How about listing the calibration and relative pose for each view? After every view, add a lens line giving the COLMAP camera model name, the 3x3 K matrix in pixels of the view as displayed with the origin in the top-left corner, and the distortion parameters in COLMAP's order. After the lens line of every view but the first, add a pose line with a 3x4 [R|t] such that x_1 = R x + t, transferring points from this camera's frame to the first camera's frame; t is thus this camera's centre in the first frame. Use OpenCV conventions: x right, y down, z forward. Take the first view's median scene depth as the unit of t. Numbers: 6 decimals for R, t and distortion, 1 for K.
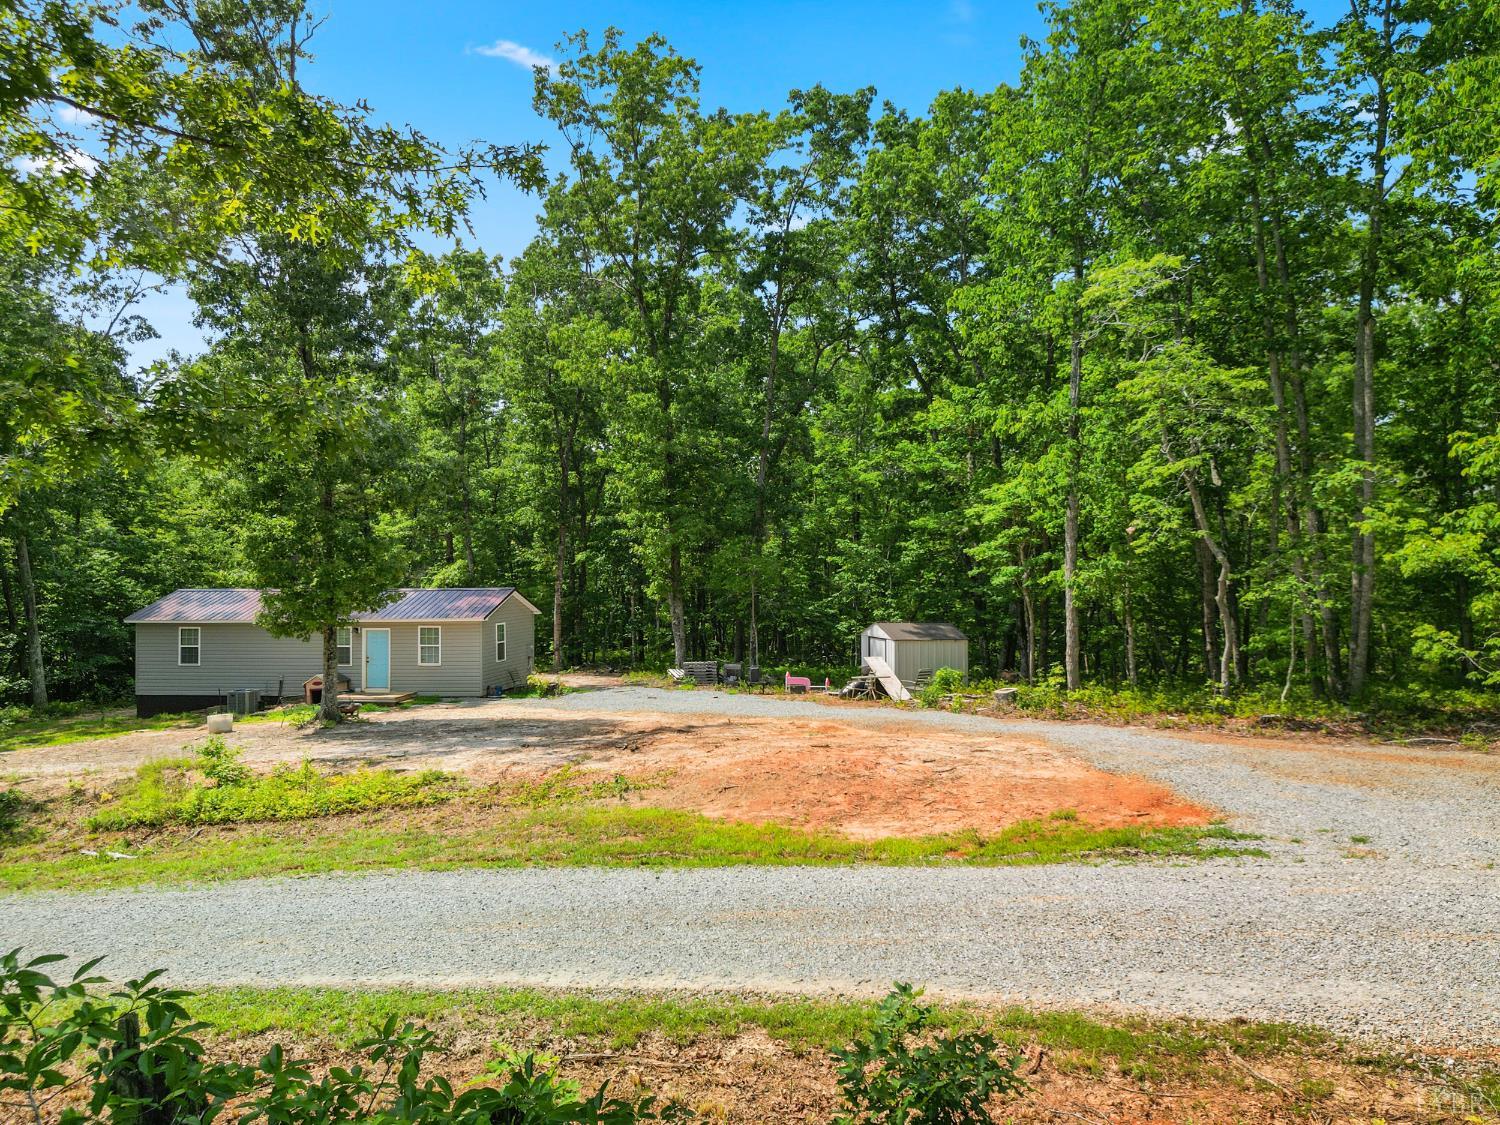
lens RADIAL K [[1061.8, 0, 752.8], [0, 1061.8, 527.1], [0, 0, 1]] dist [0.000182, -0.000236]
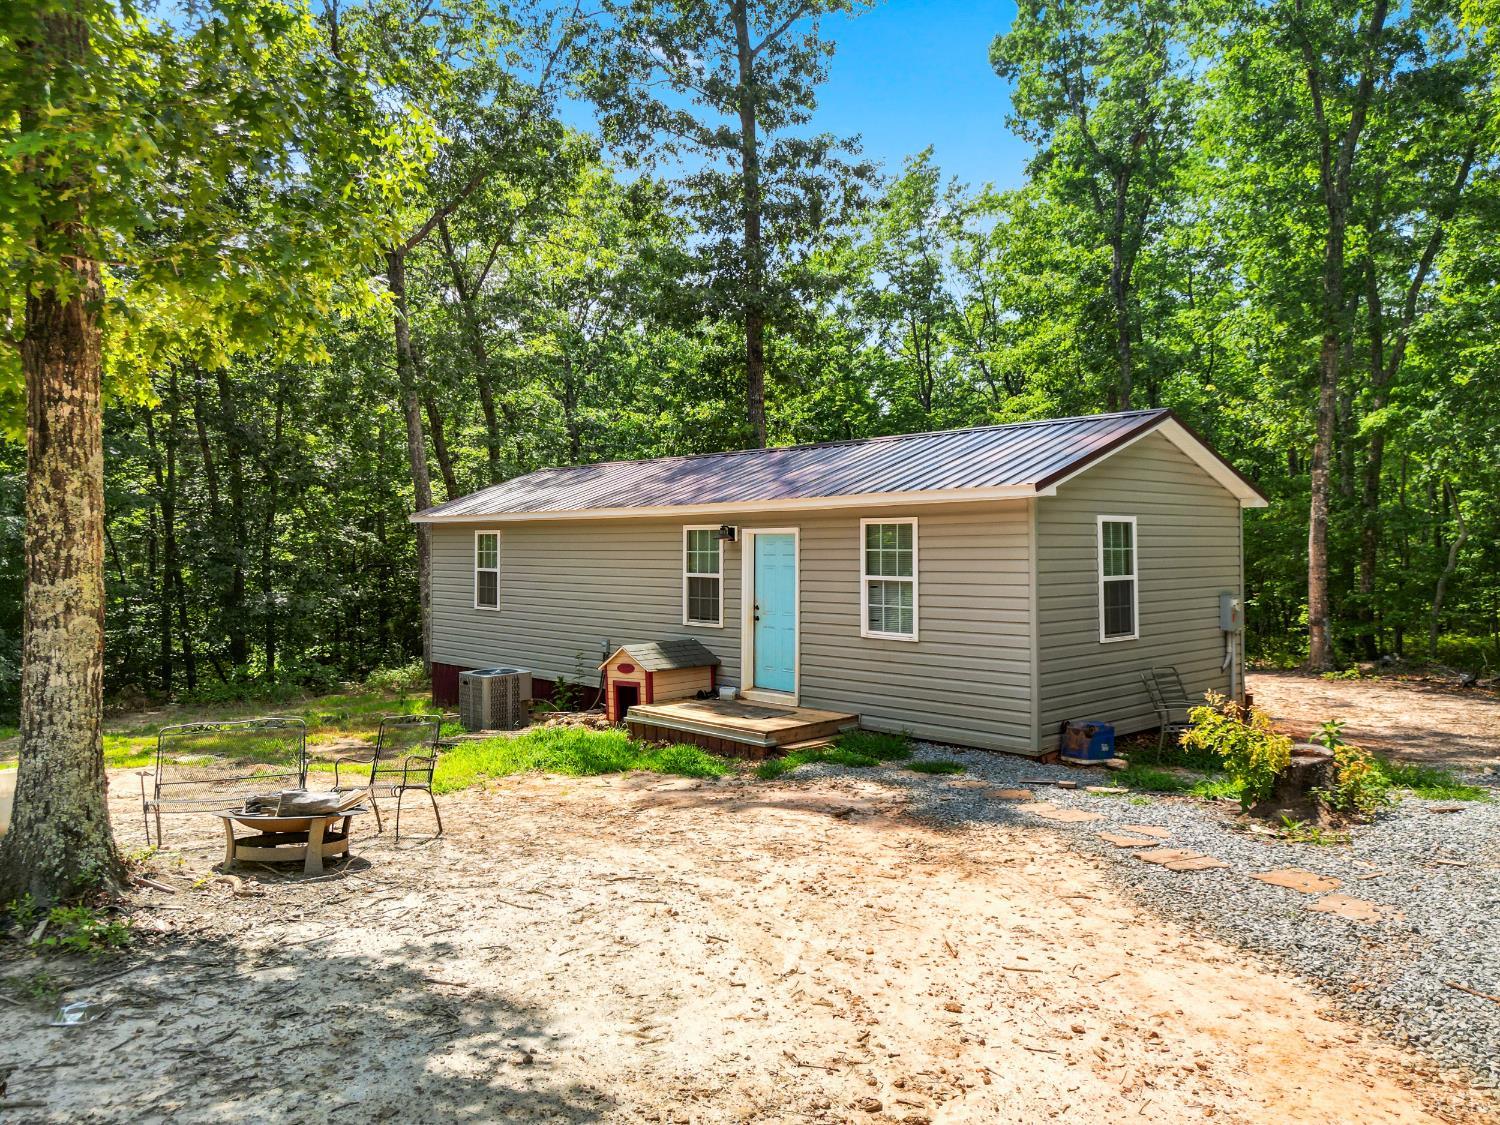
lens RADIAL K [[1061.8, 0, 752.8], [0, 1061.8, 527.1], [0, 0, 1]] dist [0.000182, -0.000236]
pose [[0.786041, -0.002734, -0.618168, -0.130225], [0.018301, 0.999655, 0.018849, 0.085581], [0.617903, -0.026129, 0.785820, 0.692274]]
